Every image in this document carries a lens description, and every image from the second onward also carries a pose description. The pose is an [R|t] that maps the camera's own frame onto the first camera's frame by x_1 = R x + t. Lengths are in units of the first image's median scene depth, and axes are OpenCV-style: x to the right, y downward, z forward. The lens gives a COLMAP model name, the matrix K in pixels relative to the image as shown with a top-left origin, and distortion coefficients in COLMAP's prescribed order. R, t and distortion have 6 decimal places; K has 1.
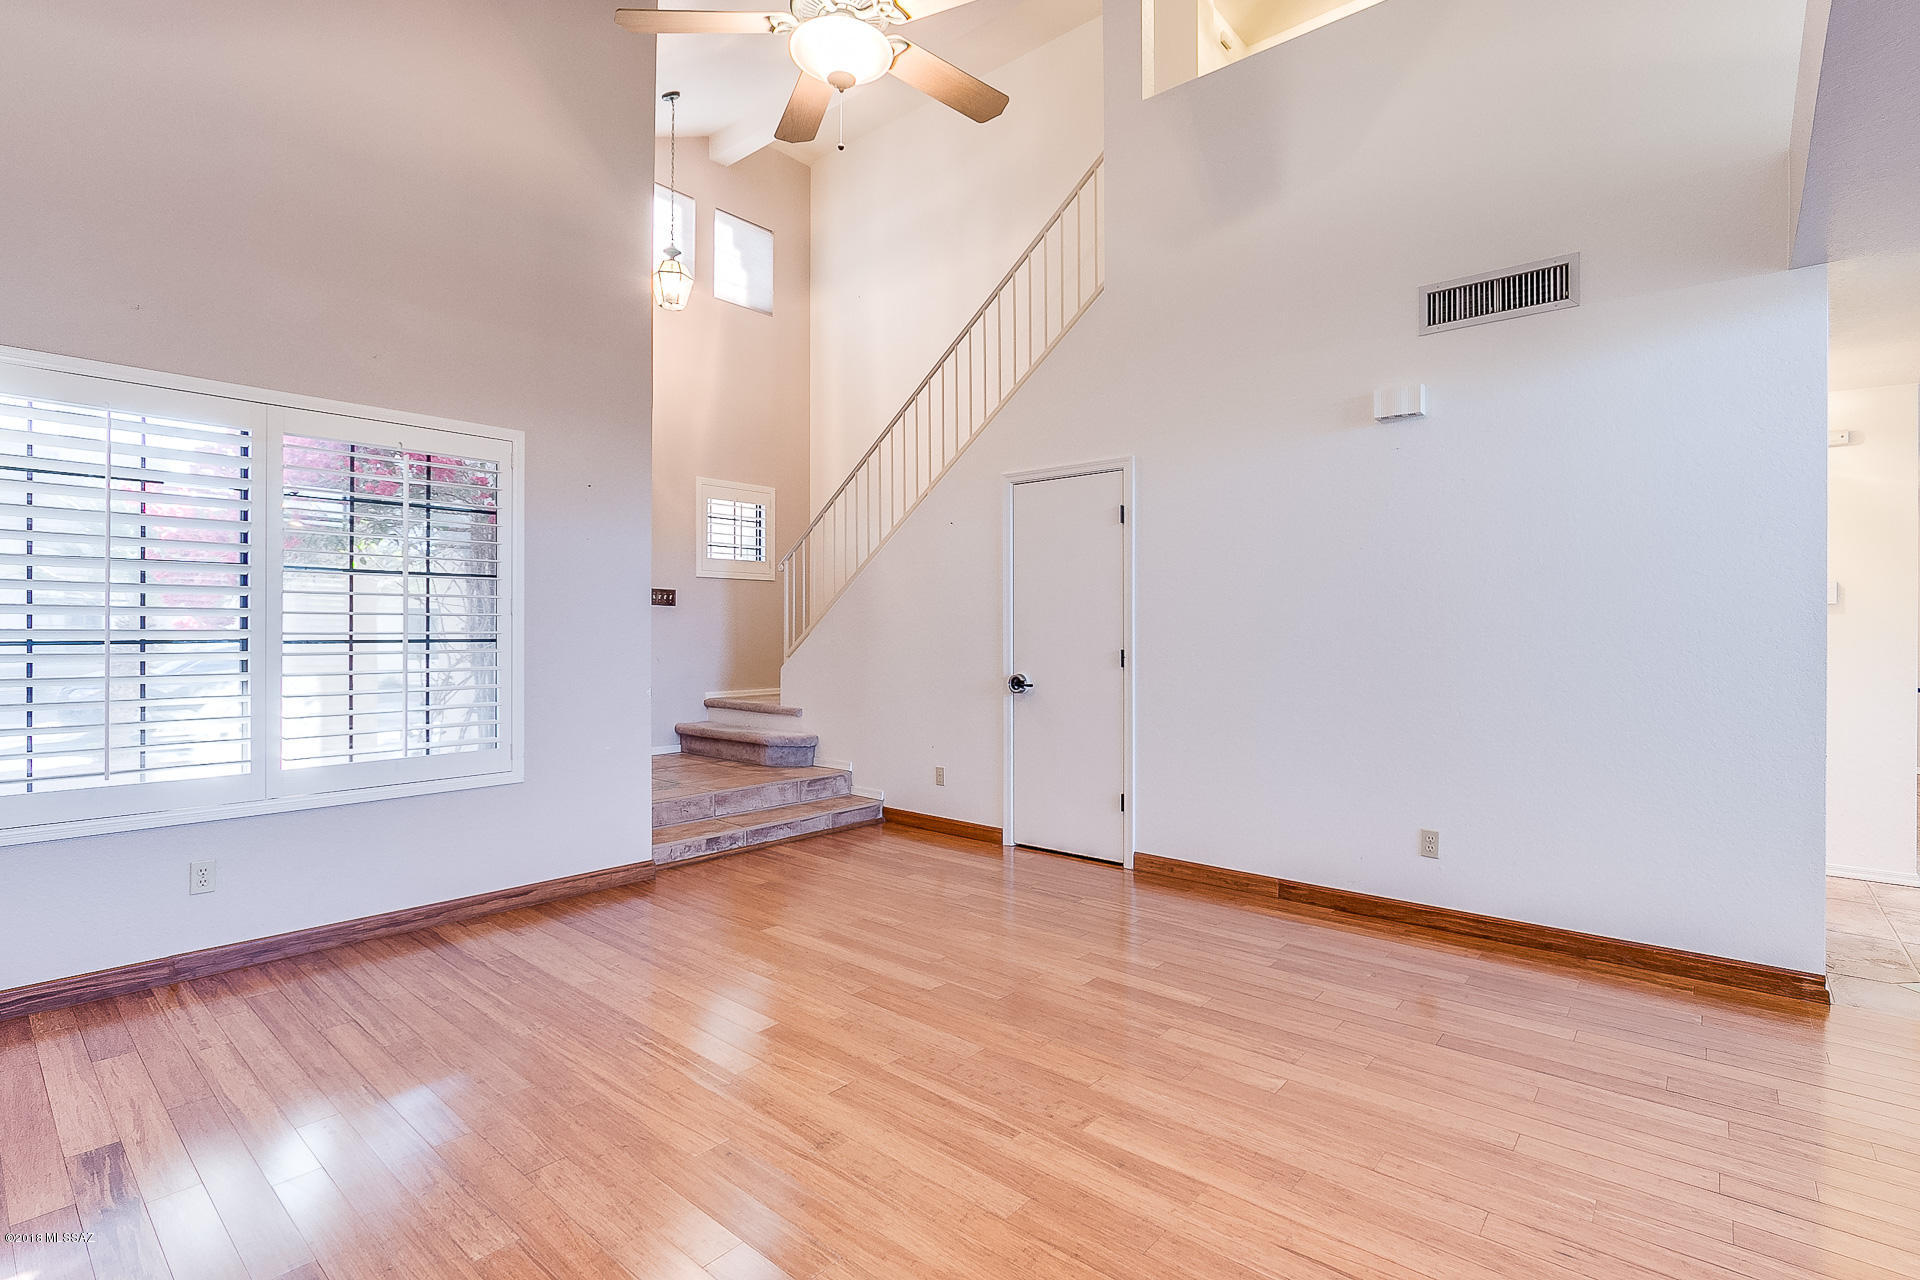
lens RADIAL K [[894.6, 0, 948.4], [0, 894.6, 633.5], [0, 0, 1]] dist [-0.013764, -0.001252]
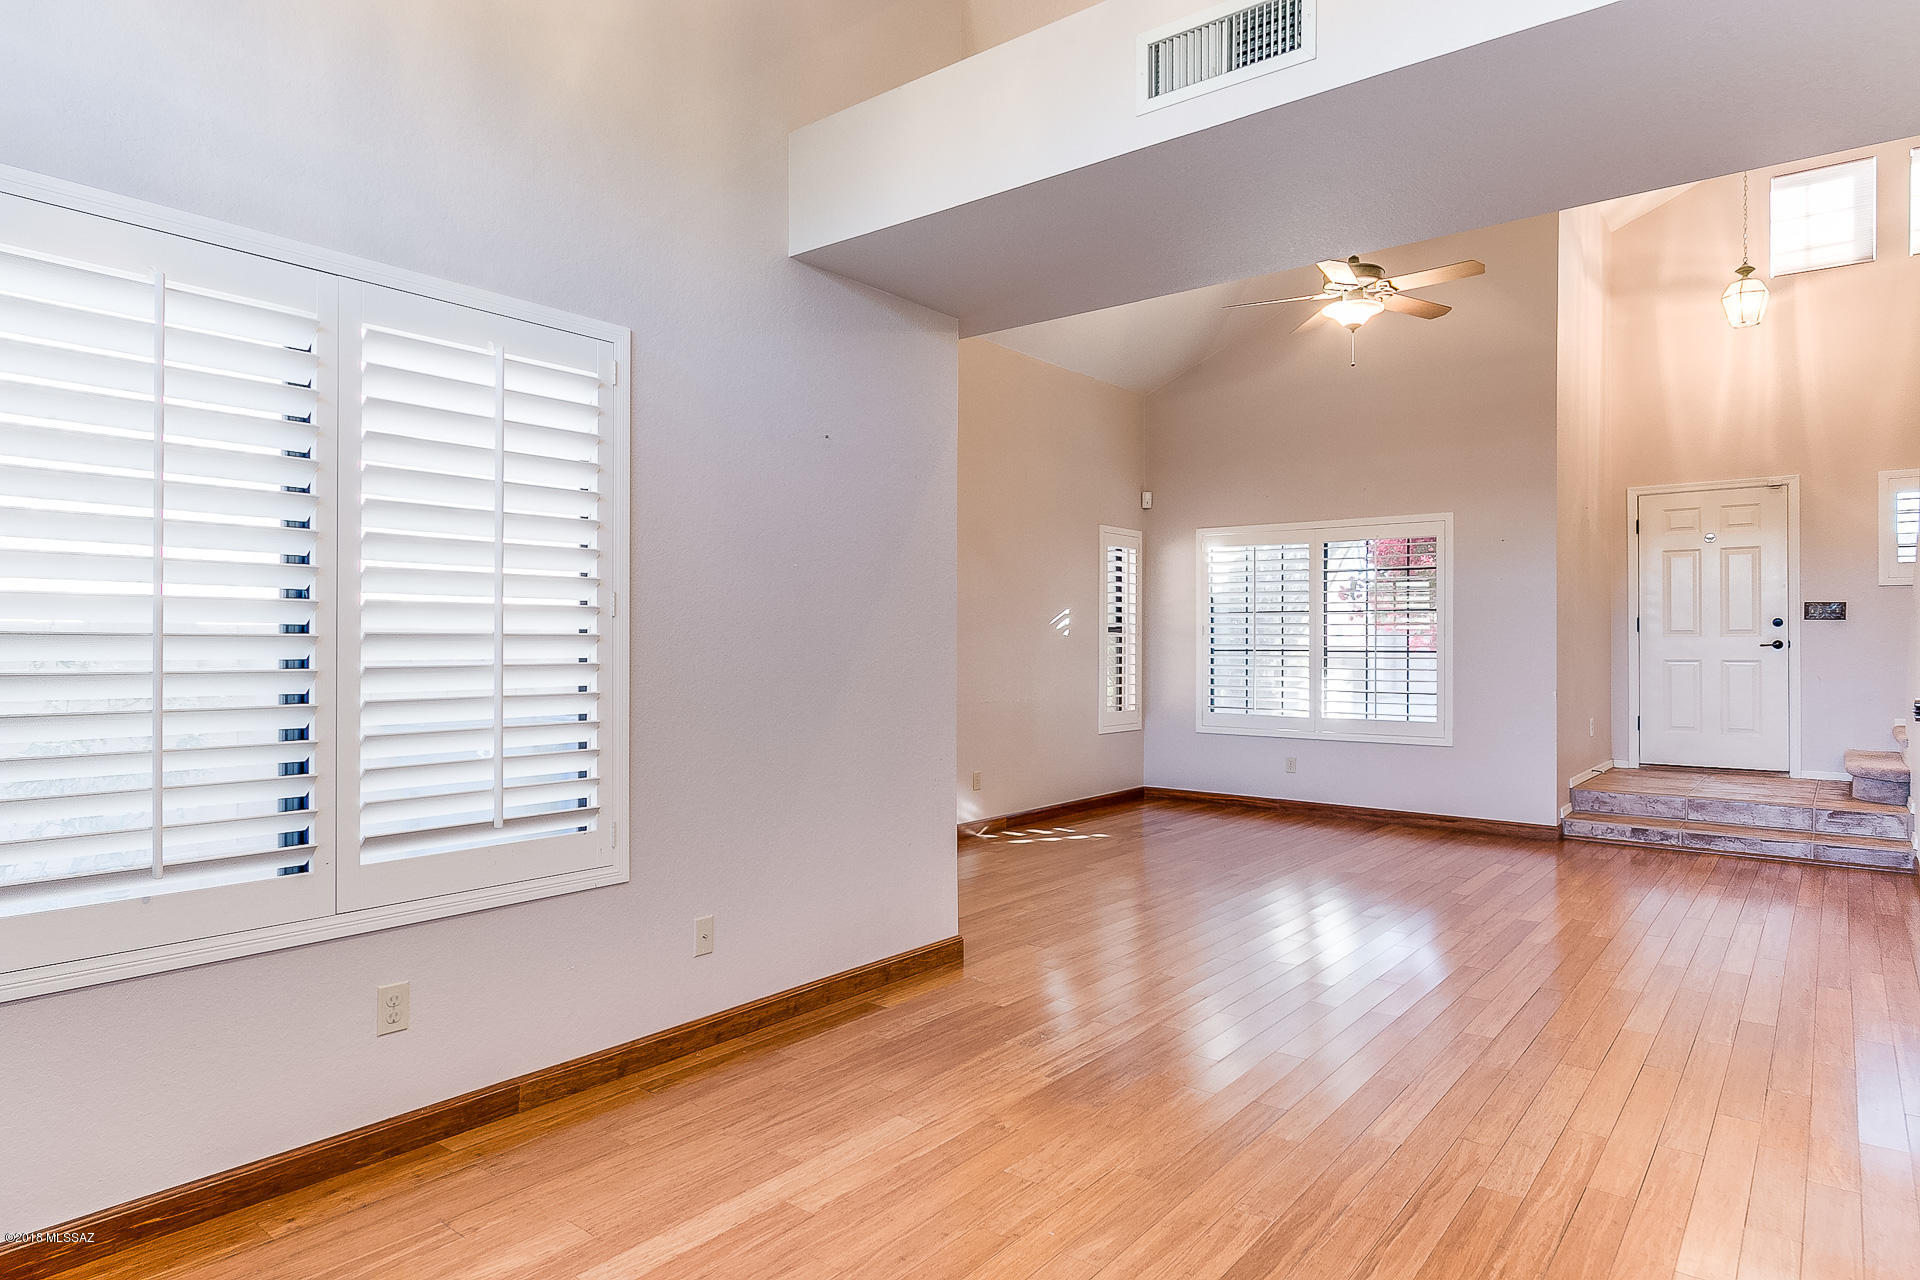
lens RADIAL K [[1115.2, 0, 997.7], [0, 1115.2, 636.5], [0, 0, 1]] dist [-0.016546, 0.007516]
pose [[0.059480, -0.010534, -0.998174, 1.333159], [-0.007723, 0.999910, -0.011013, 0.009768], [0.998200, 0.008364, 0.059393, 0.128528]]
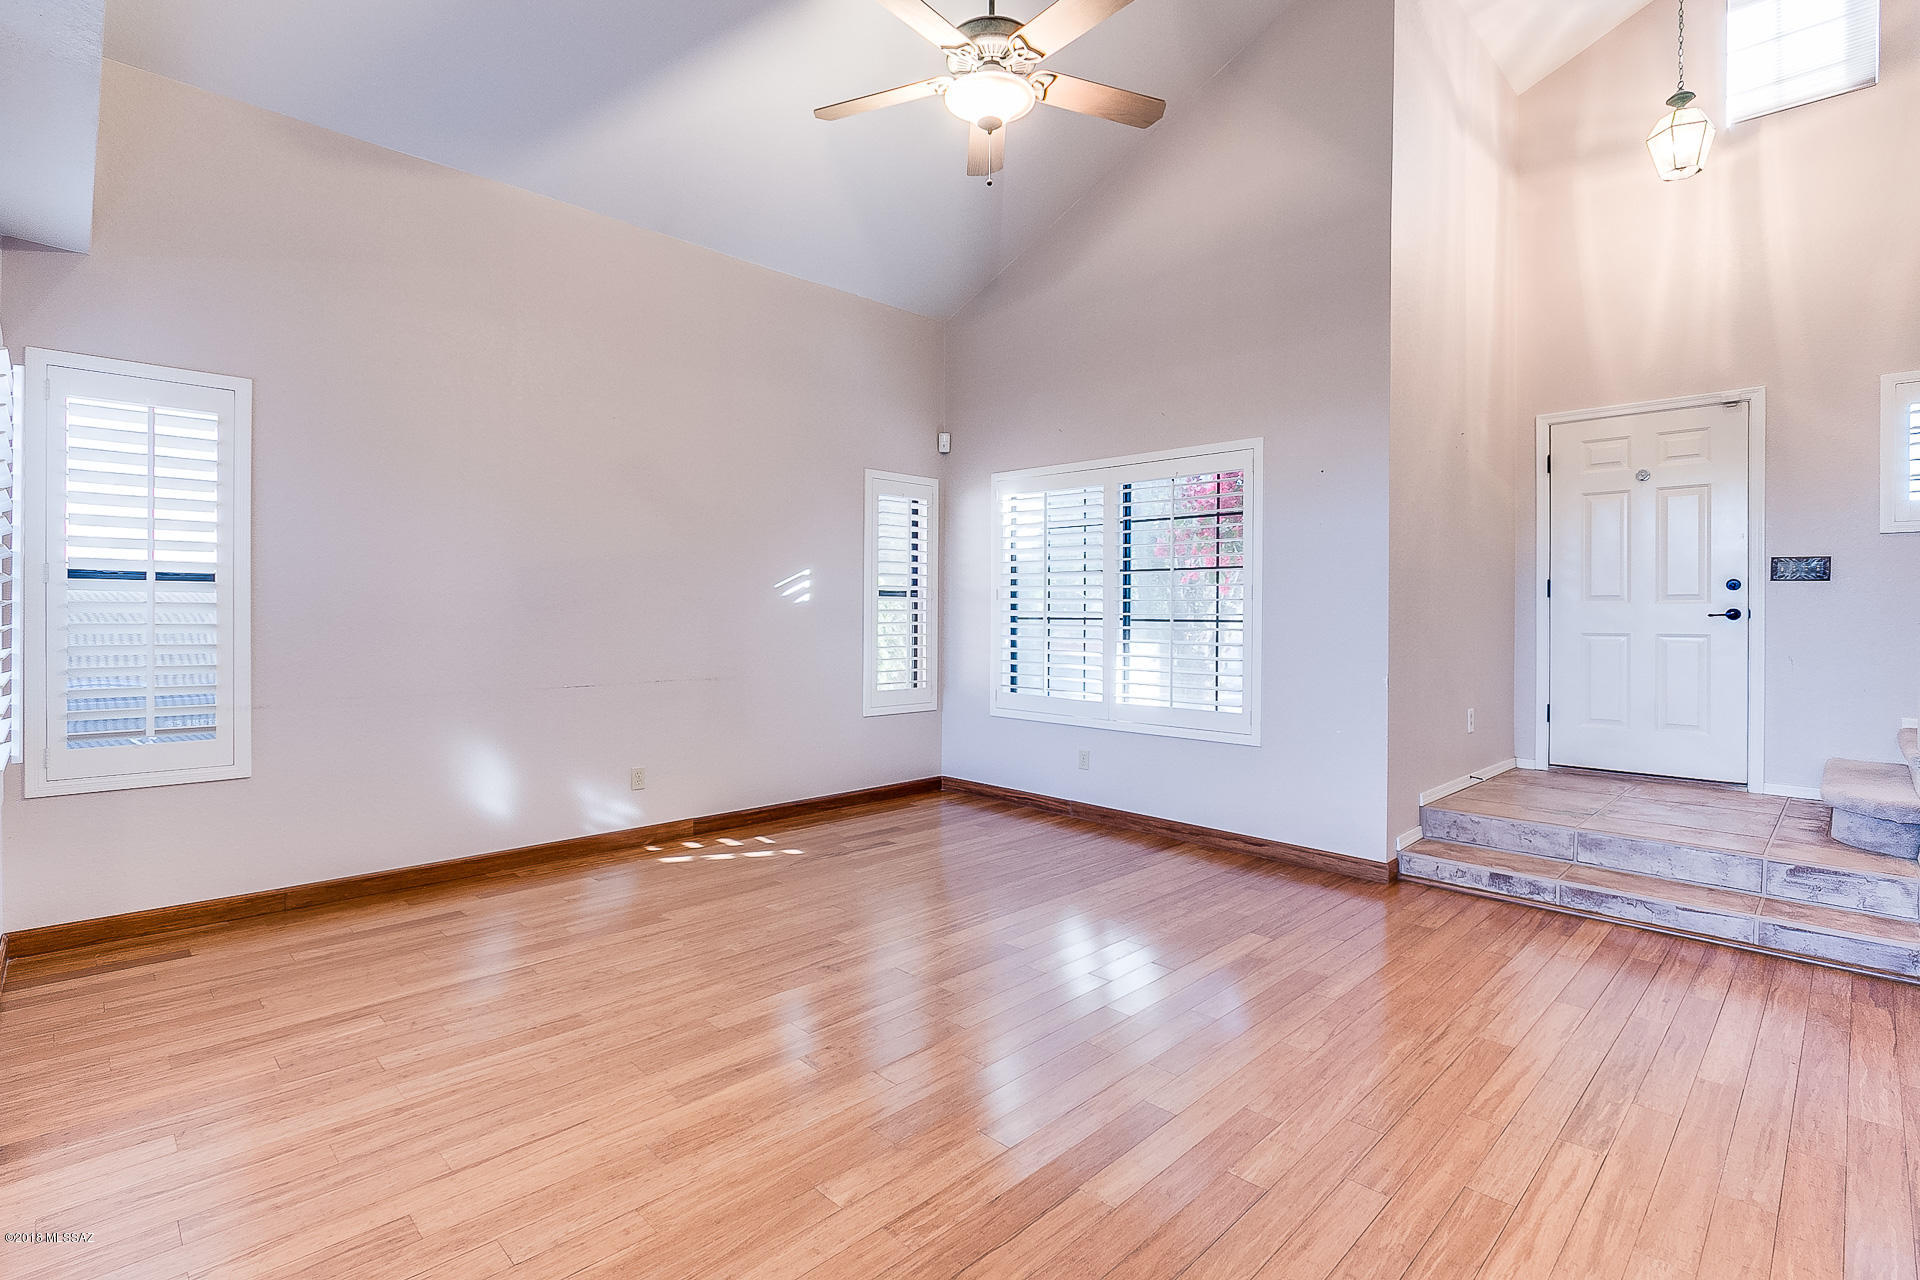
lens RADIAL K [[921.4, 0, 988.6], [0, 921.4, 611.4], [0, 0, 1]] dist [-0.017680, 0.004069]
pose [[-0.054437, -0.003633, -0.998511, 0.705747], [-0.011852, 0.999925, -0.002992, 0.003092], [0.998447, 0.011671, -0.054476, 0.716050]]
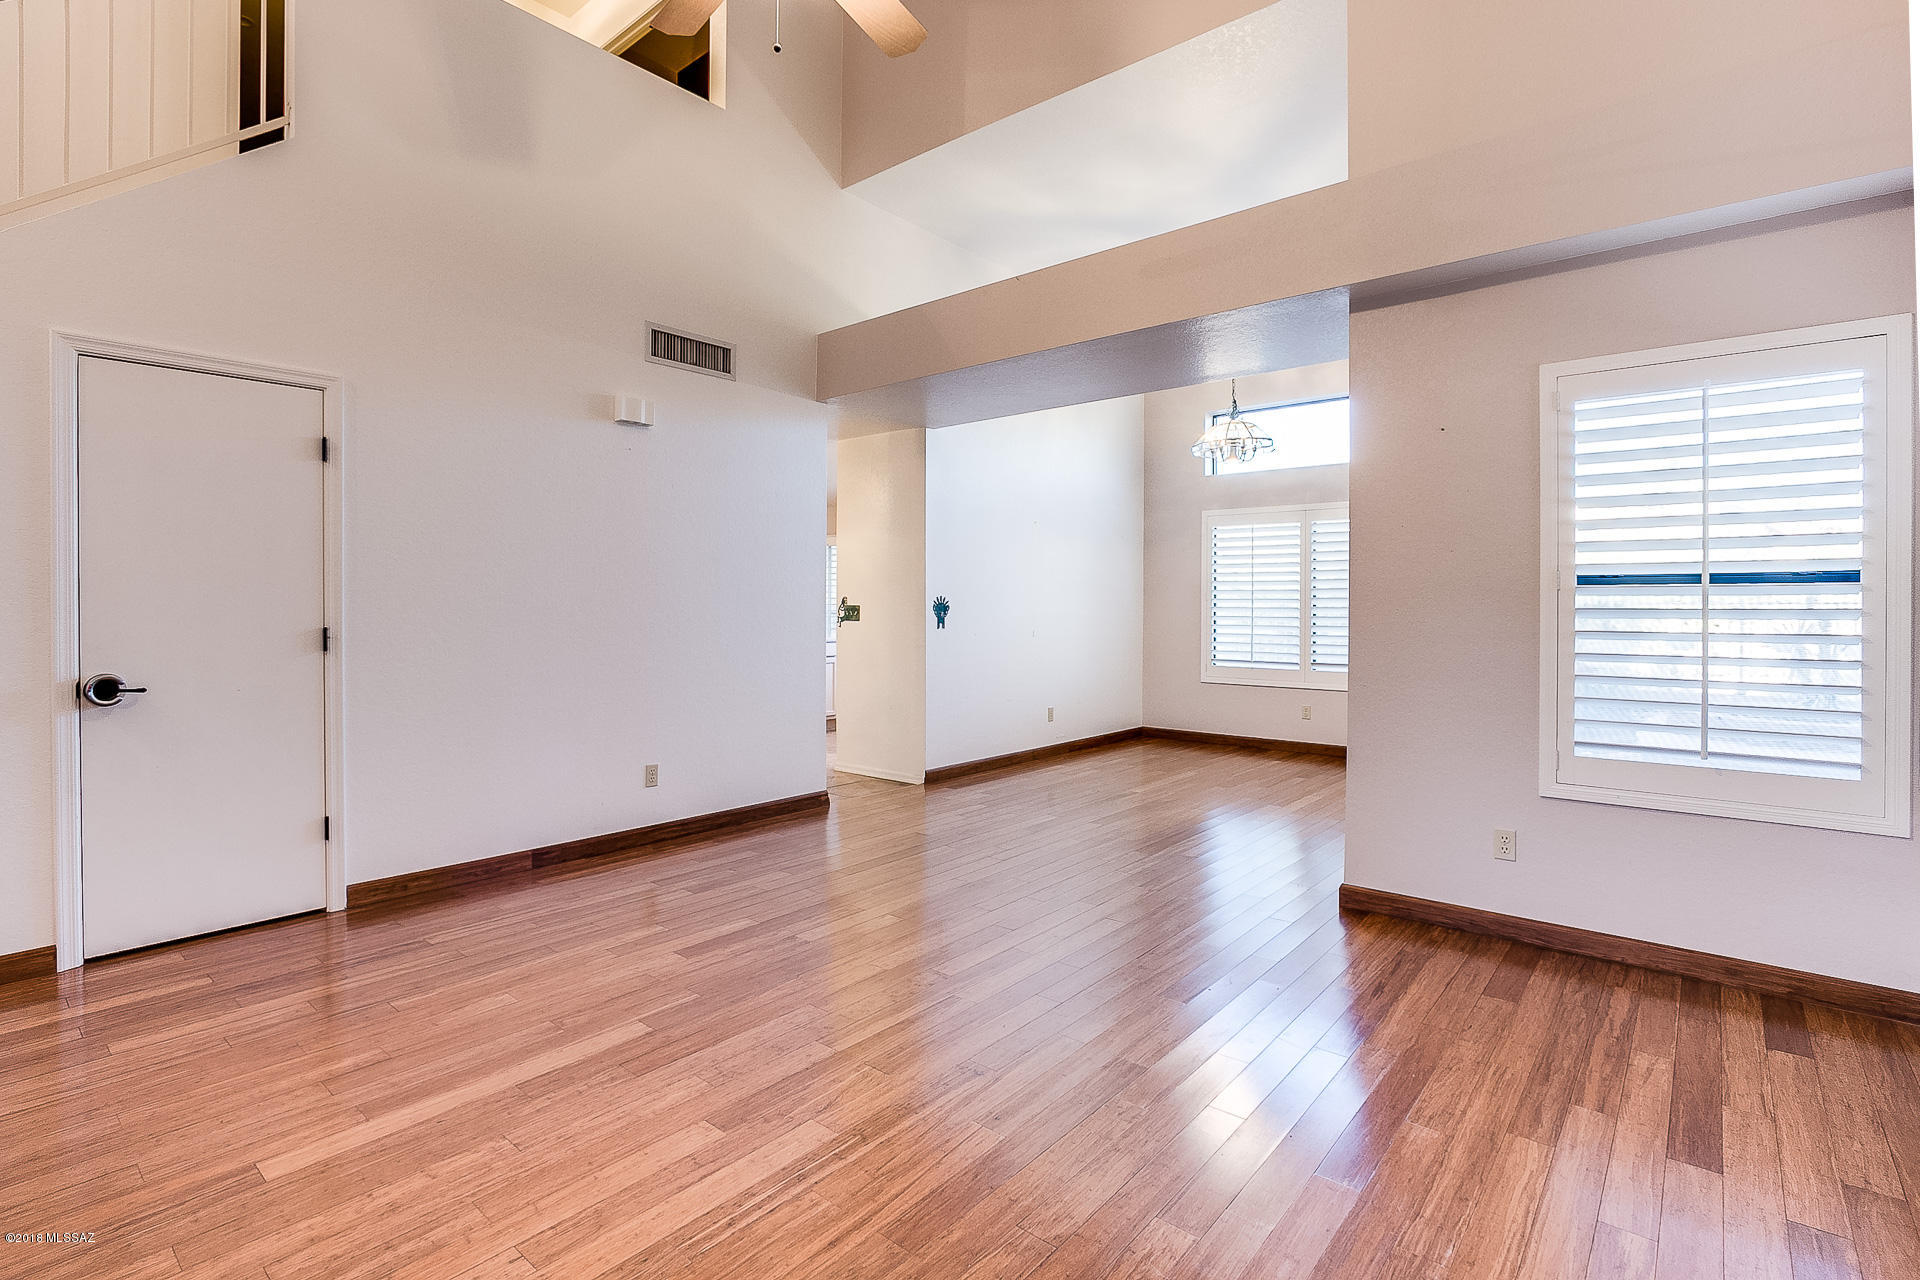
lens RADIAL K [[921.4, 0, 939.6], [0, 921.4, 603.1], [0, 0, 1]] dist [-0.017680, 0.004069]
pose [[-0.000523, -0.001193, 0.999999, -0.685084], [0.001071, 0.999999, 0.001193, -0.003408], [-0.999999, 0.001072, -0.000522, 0.562854]]
